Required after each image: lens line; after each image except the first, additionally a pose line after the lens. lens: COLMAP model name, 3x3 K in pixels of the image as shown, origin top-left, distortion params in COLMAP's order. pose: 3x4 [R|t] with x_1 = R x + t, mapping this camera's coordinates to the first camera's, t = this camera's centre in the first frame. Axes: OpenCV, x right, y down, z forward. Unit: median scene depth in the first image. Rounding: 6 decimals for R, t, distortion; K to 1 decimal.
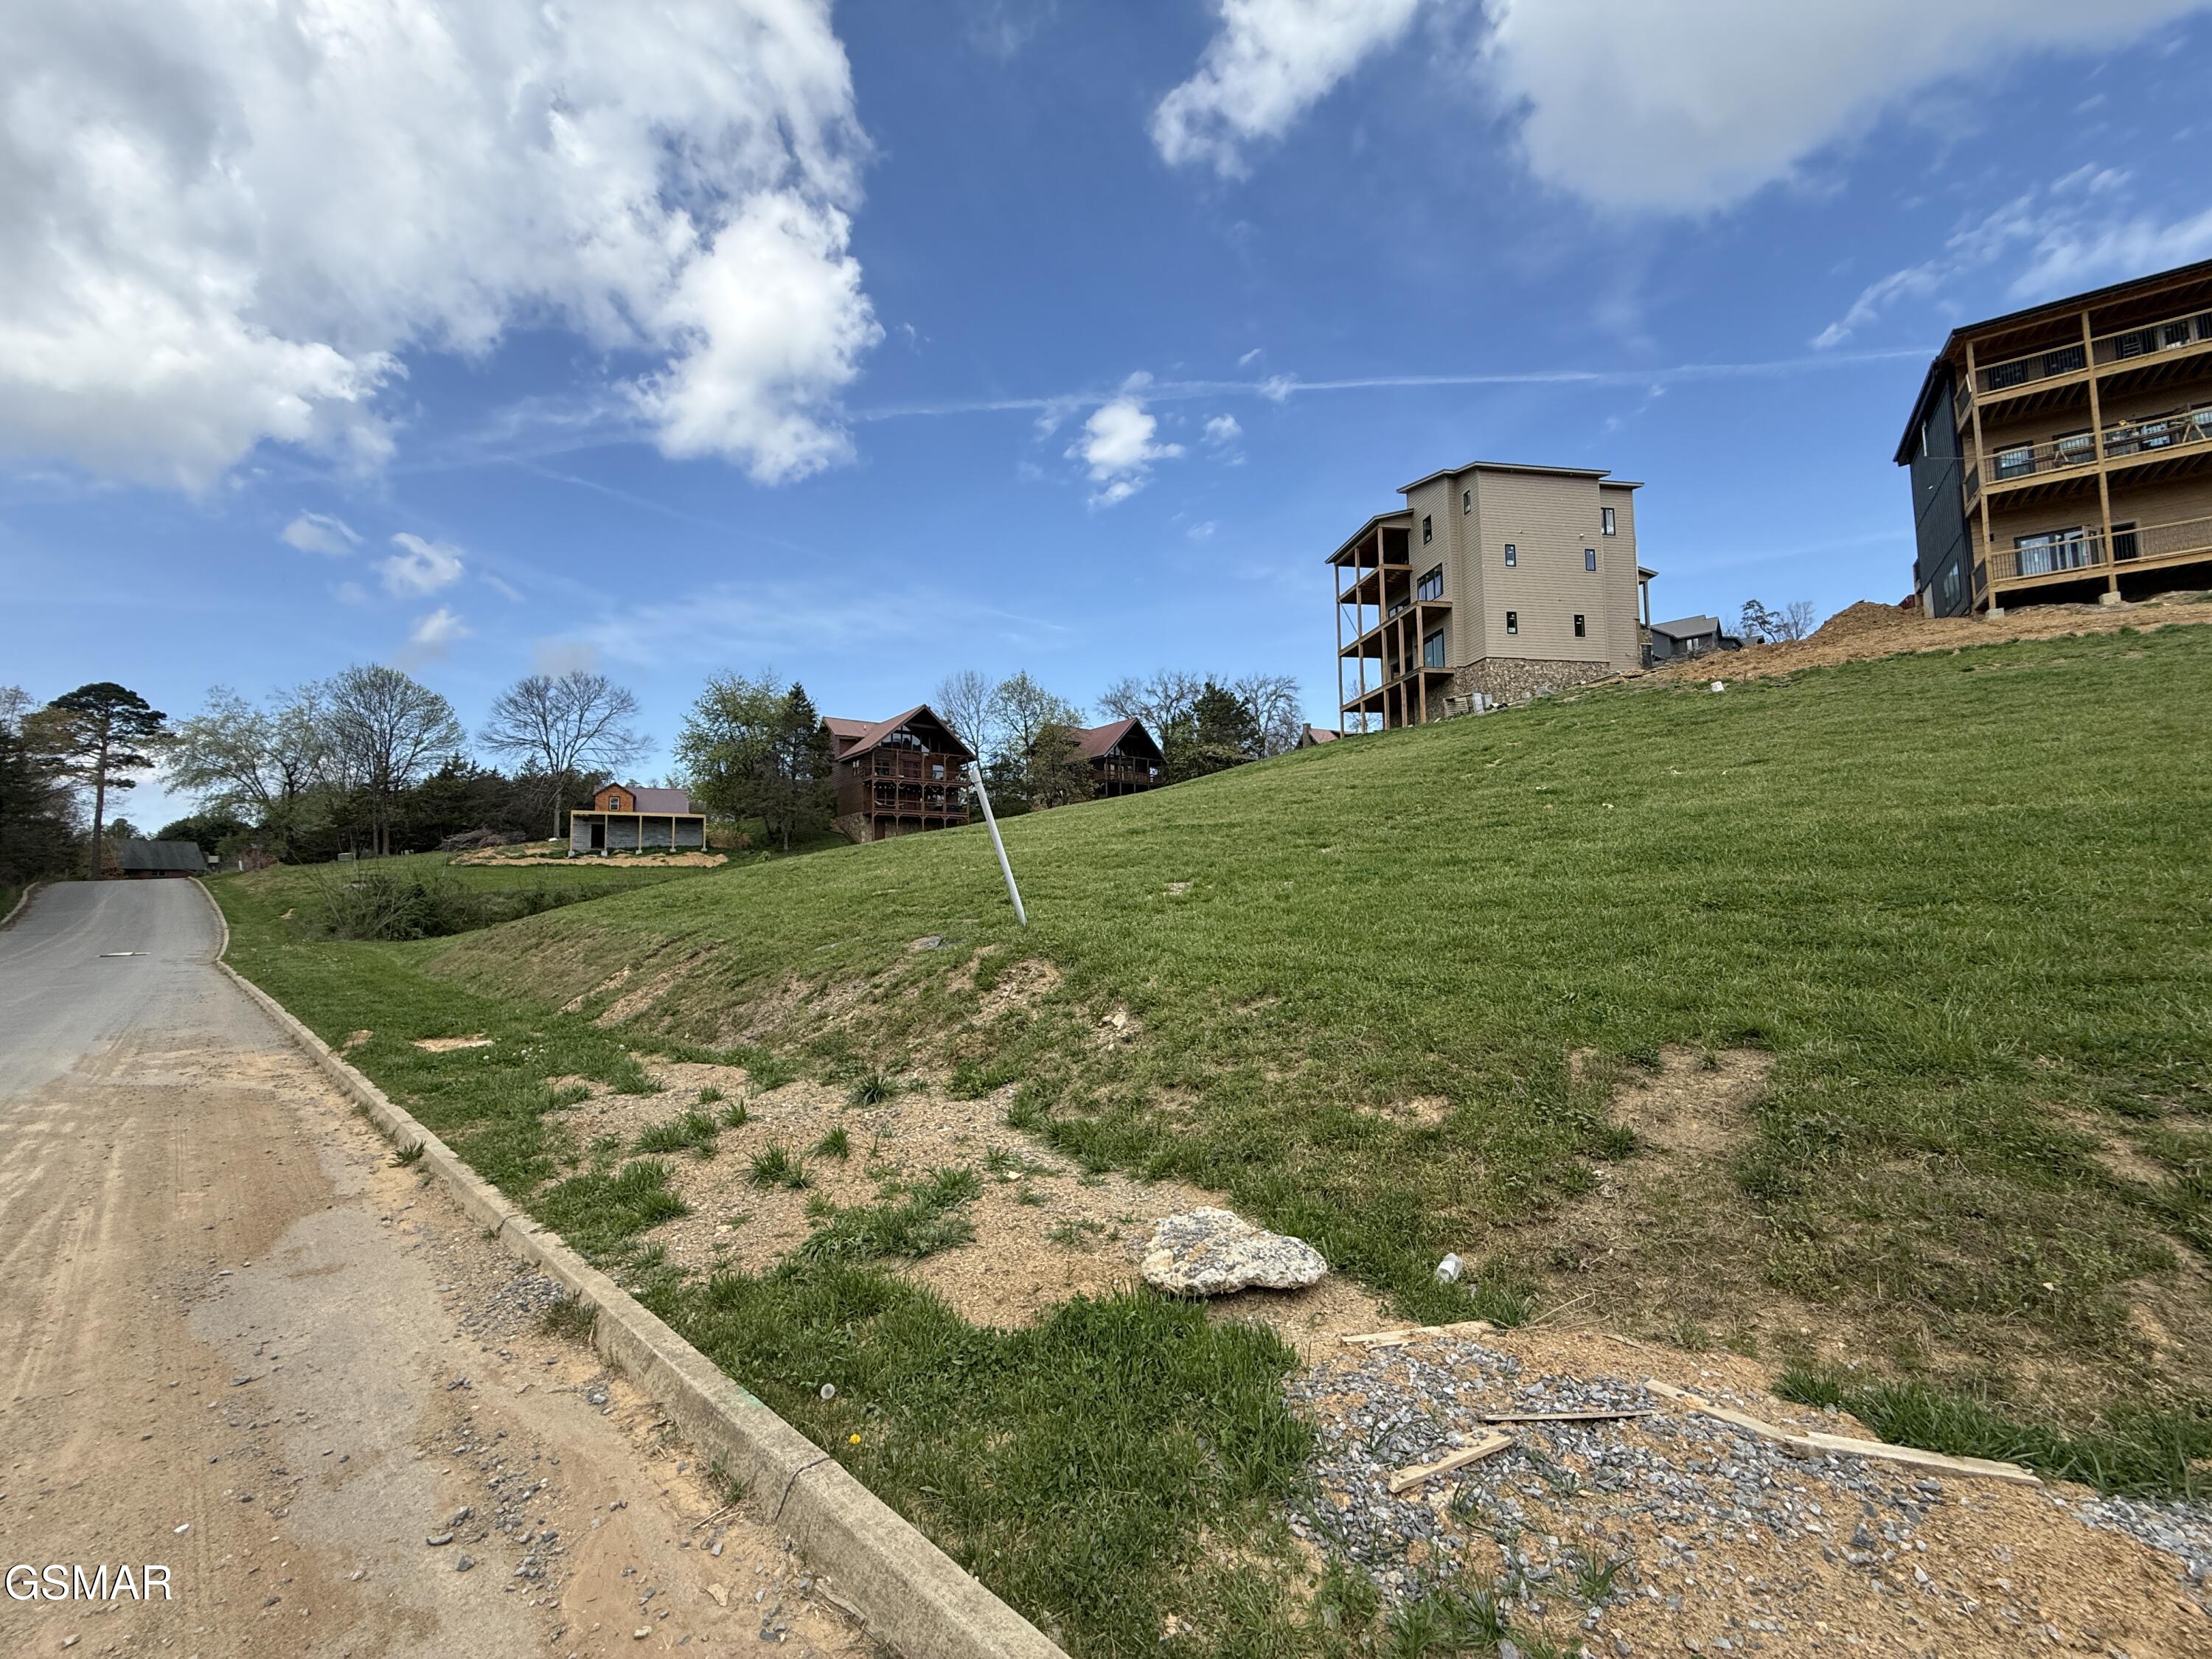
lens RADIAL K [[878.9, 0, 1096.0], [0, 878.9, 829.8], [0, 0, 1]] dist [0.000369, -0.000306]
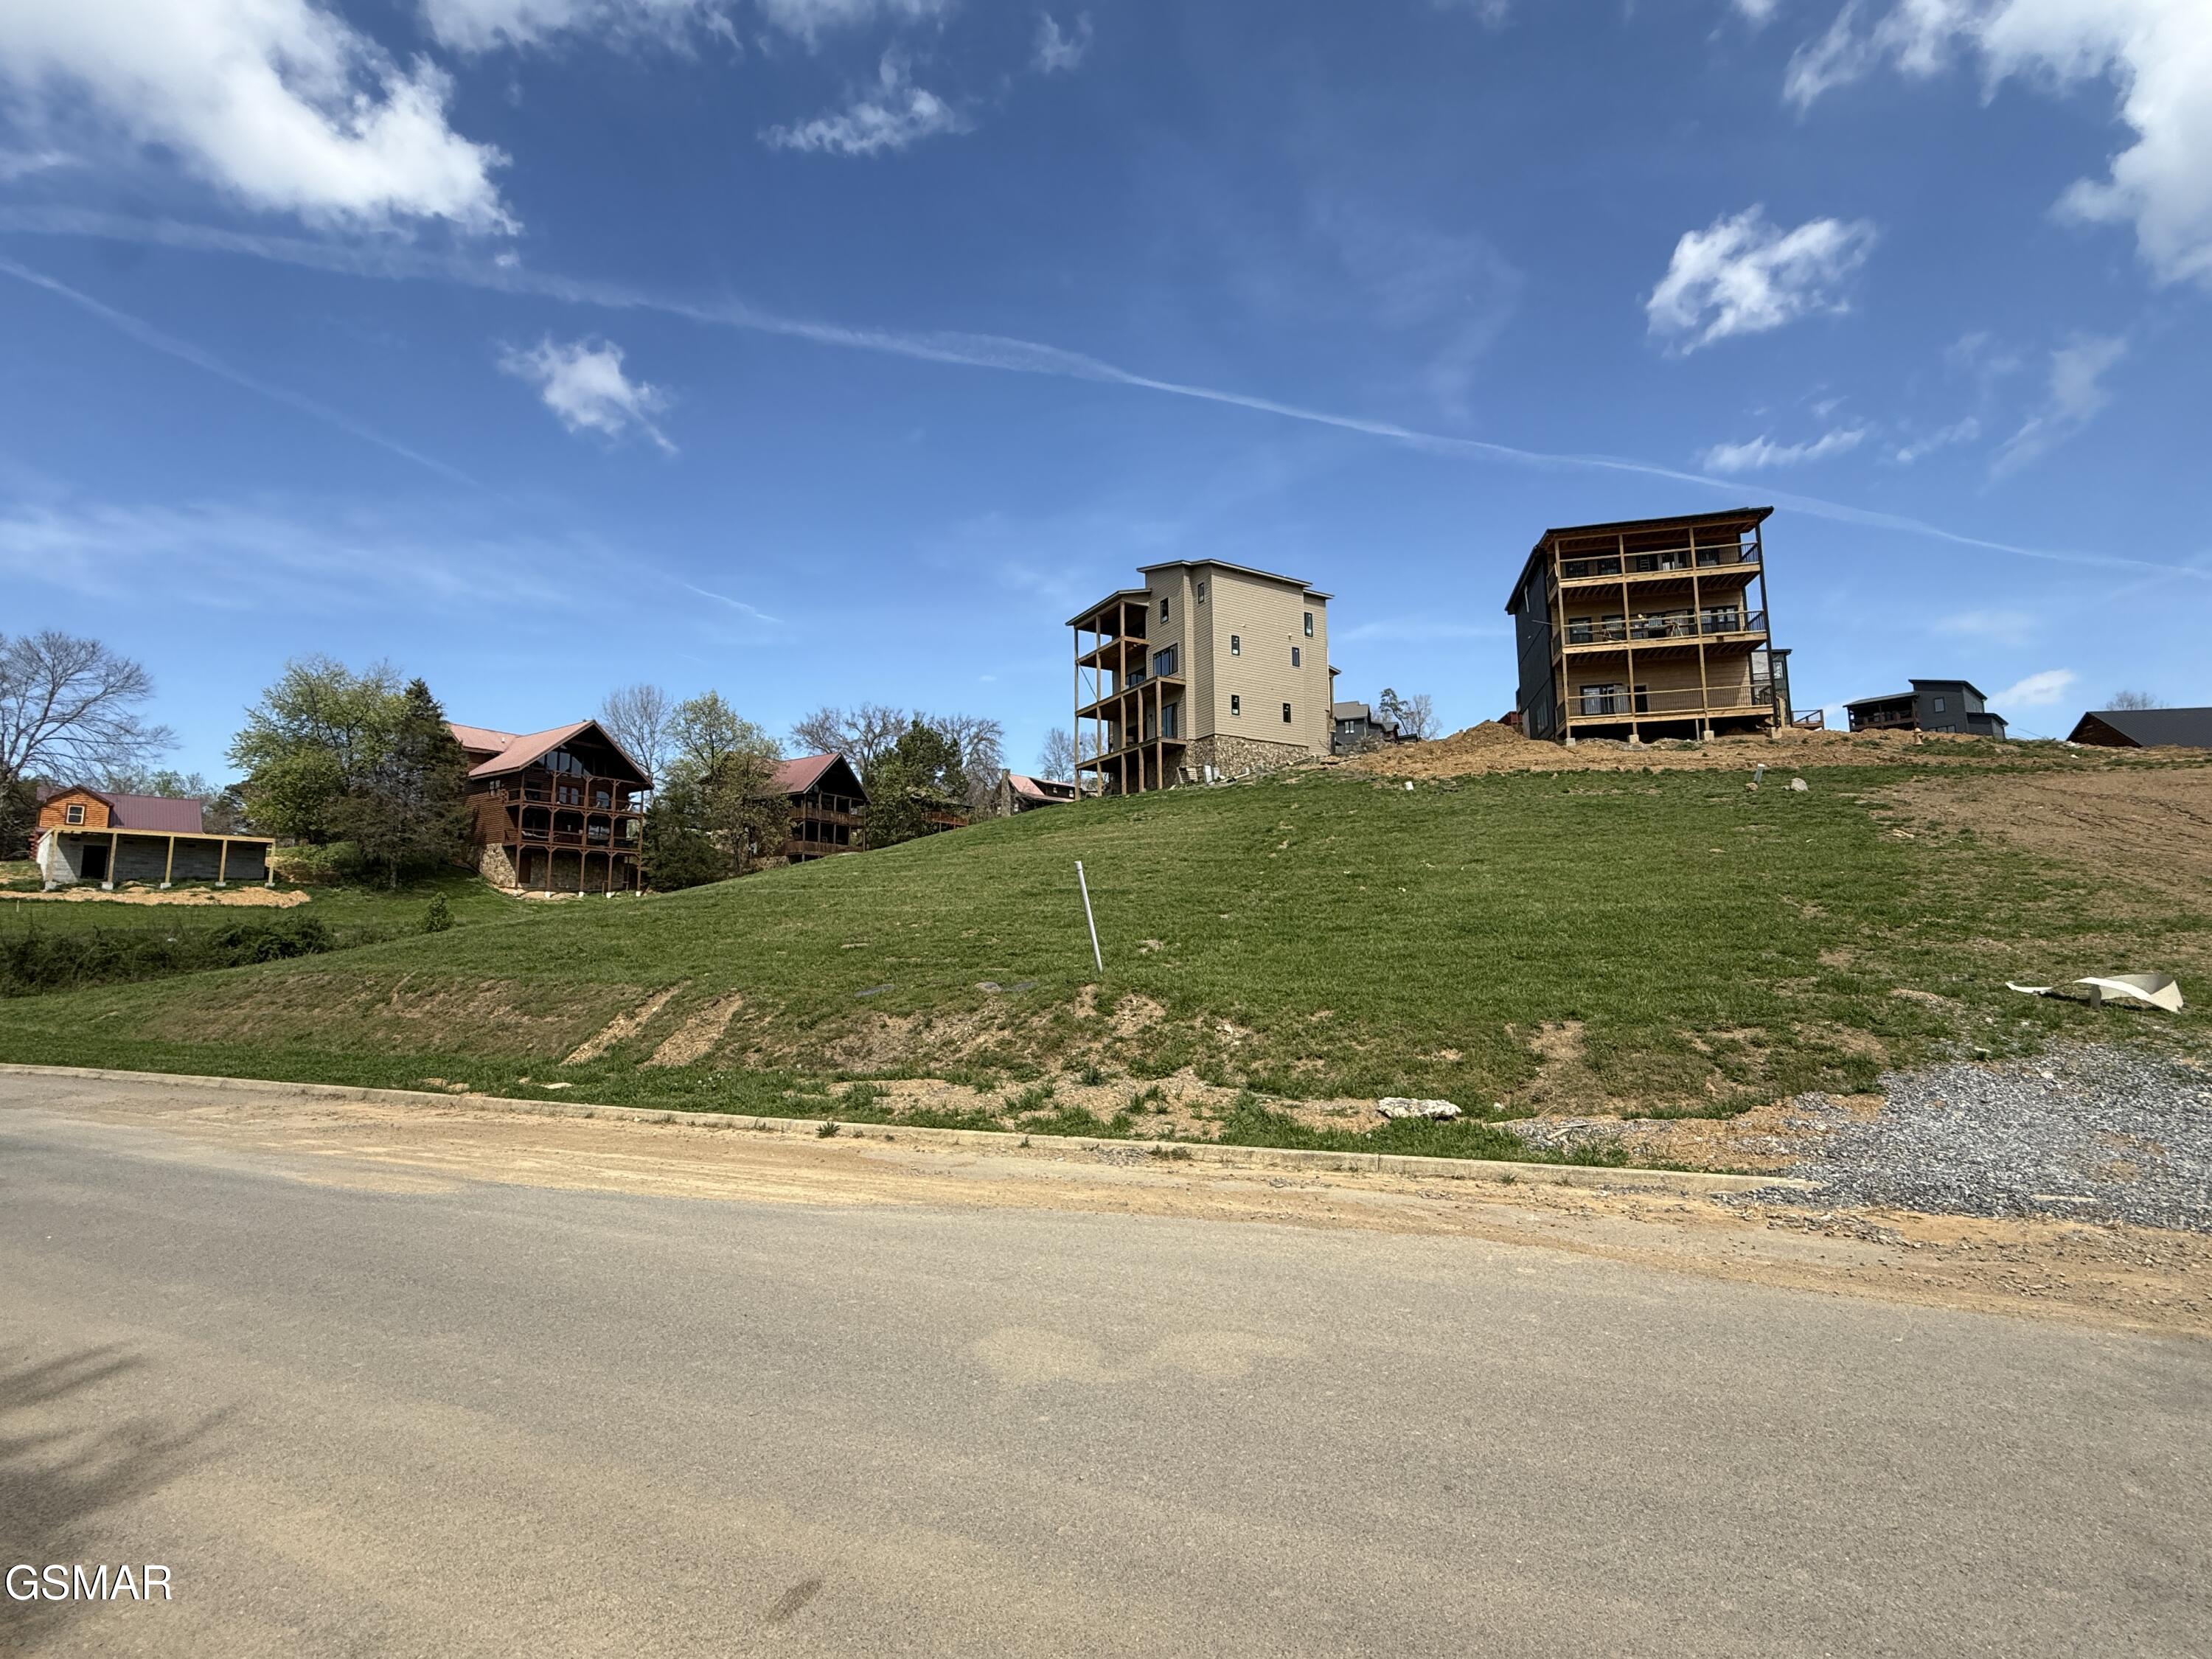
lens RADIAL K [[964.1, 0, 1106.6], [0, 964.1, 829.1], [0, 0, 1]] dist [0.000214, 0.000188]
pose [[0.931539, 0.048932, 0.360334, -0.103852], [-0.031961, 0.998088, -0.052912, -0.005992], [-0.362234, 0.037773, 0.931321, -0.072620]]
